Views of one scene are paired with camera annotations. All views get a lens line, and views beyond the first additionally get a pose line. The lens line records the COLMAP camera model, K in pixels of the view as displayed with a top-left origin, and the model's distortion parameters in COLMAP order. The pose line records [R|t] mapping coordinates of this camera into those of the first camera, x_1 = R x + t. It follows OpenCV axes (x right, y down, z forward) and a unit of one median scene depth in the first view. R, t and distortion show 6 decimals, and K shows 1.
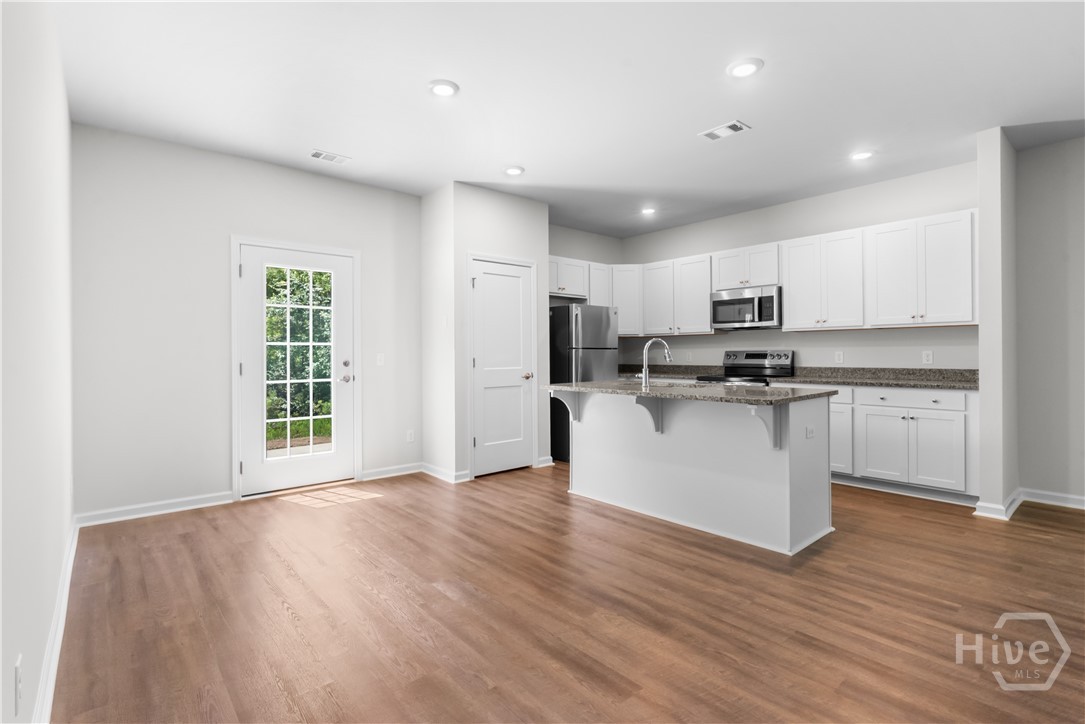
lens RADIAL K [[493.7, 0, 540.8], [0, 493.7, 355.5], [0, 0, 1]] dist [-0.009081, 0.002335]
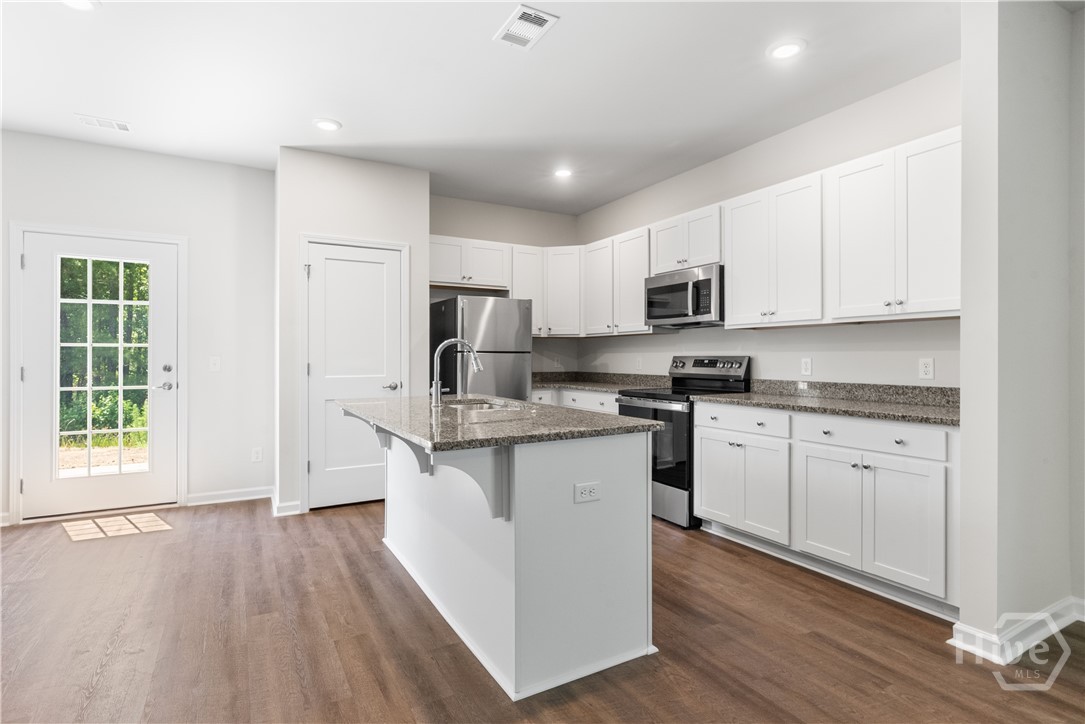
lens RADIAL K [[517.8, 0, 537.4], [0, 517.8, 358.8], [0, 0, 1]] dist [-0.012176, 0.003608]
pose [[0.980763, 0.006971, -0.195076, 0.409276], [-0.006992, 0.999975, 0.000582, -0.005213], [0.195075, 0.000793, 0.980788, 0.244611]]
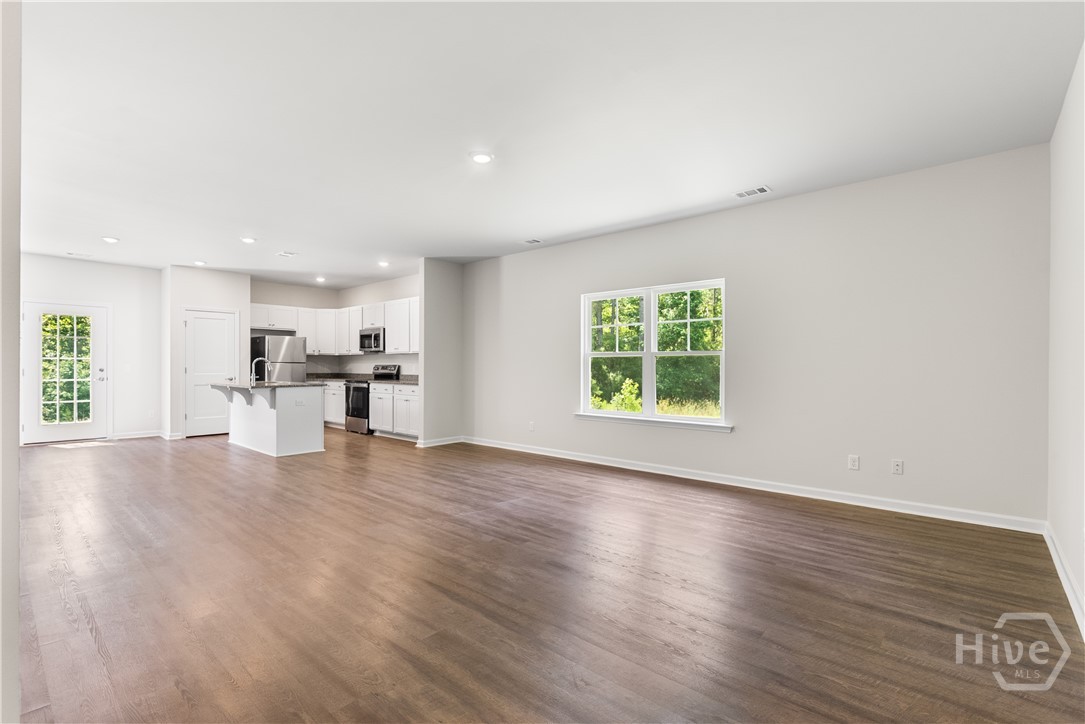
lens RADIAL K [[493.7, 0, 531.6], [0, 493.7, 369.4], [0, 0, 1]] dist [-0.009081, 0.002335]
pose [[0.992805, 0.008061, 0.119472, 0.870596], [-0.008017, 0.999968, -0.000847, 0.003287], [-0.119475, -0.000117, 0.992837, -0.854860]]
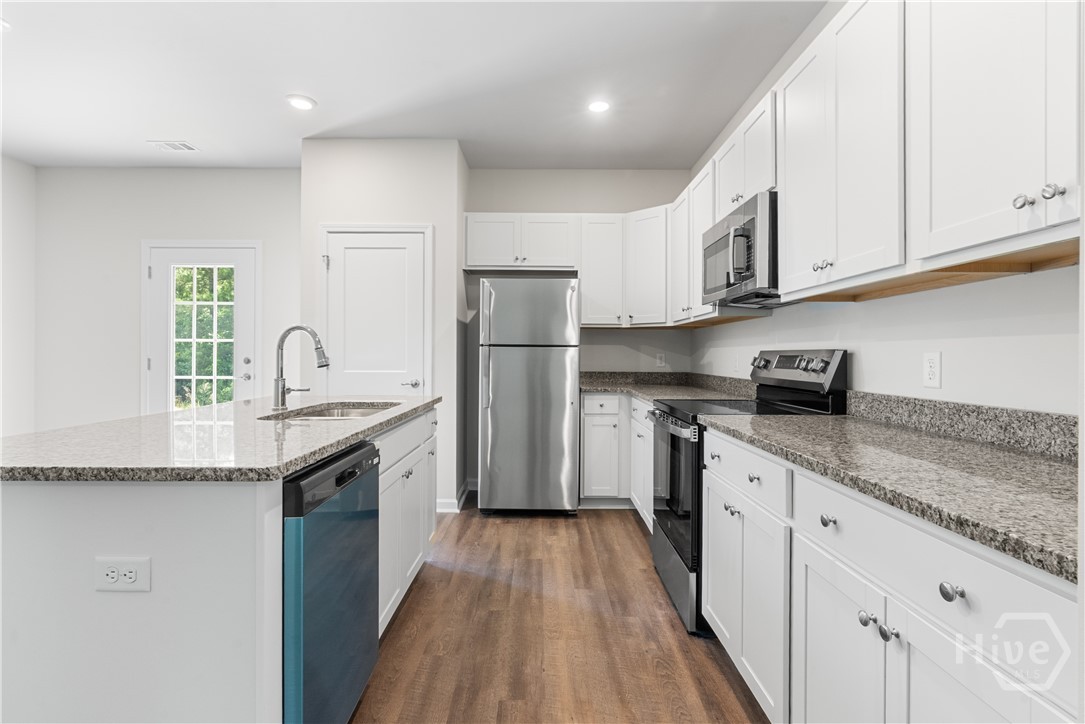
lens RADIAL K [[517.8, 0, 547.2], [0, 517.8, 352.1], [0, 0, 1]] dist [-0.012176, 0.003608]
pose [[0.765321, 0.006382, -0.643617, 0.678479], [-0.013015, 0.999900, -0.005560, -0.002962], [0.643517, 0.012632, 0.765328, 0.608996]]
